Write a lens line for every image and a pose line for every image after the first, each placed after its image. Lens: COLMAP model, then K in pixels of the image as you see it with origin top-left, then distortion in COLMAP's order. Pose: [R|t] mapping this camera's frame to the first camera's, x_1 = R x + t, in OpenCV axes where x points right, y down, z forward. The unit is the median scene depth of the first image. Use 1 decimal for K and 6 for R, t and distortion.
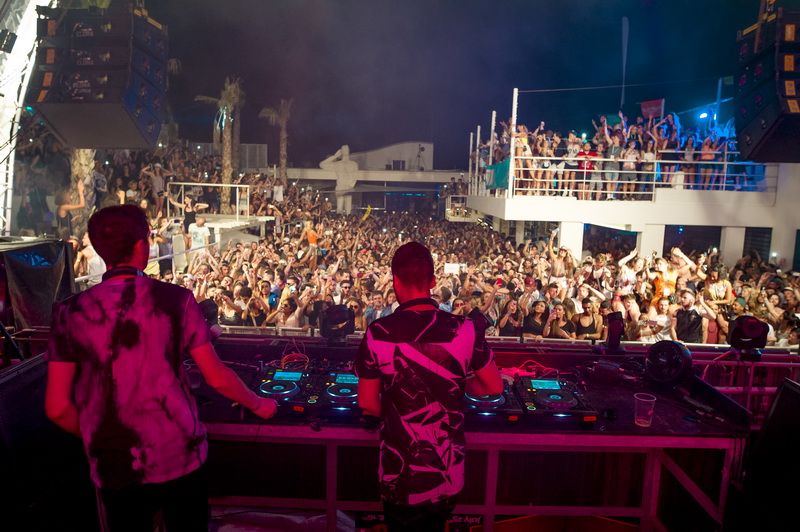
lens RADIAL K [[552.5, 0, 398.8], [0, 552.5, 266.9], [0, 0, 1]] dist [-0.033298, 0.031466]
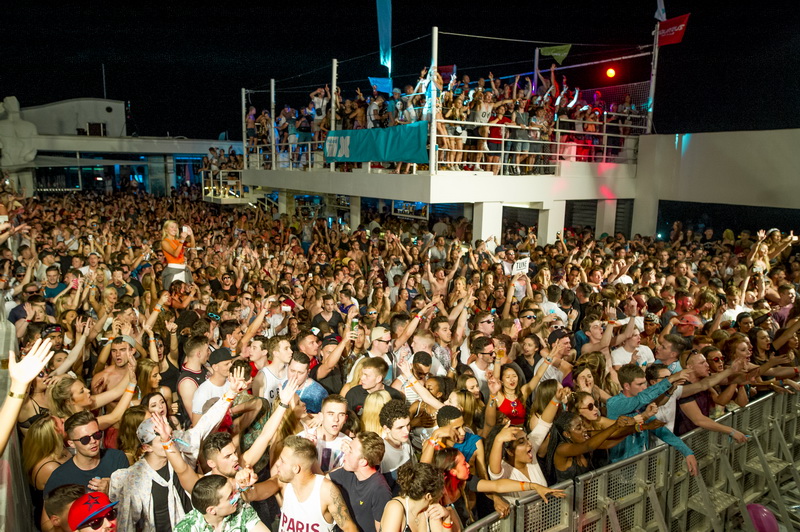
lens RADIAL K [[552.5, 0, 383.1], [0, 552.5, 254.6], [0, 0, 1]] dist [-0.033298, 0.031466]
pose [[0.803345, -0.102828, 0.586569, -0.308126], [0.085350, 0.994692, 0.057482, -0.064815], [-0.589366, 0.003886, 0.807857, 0.431231]]
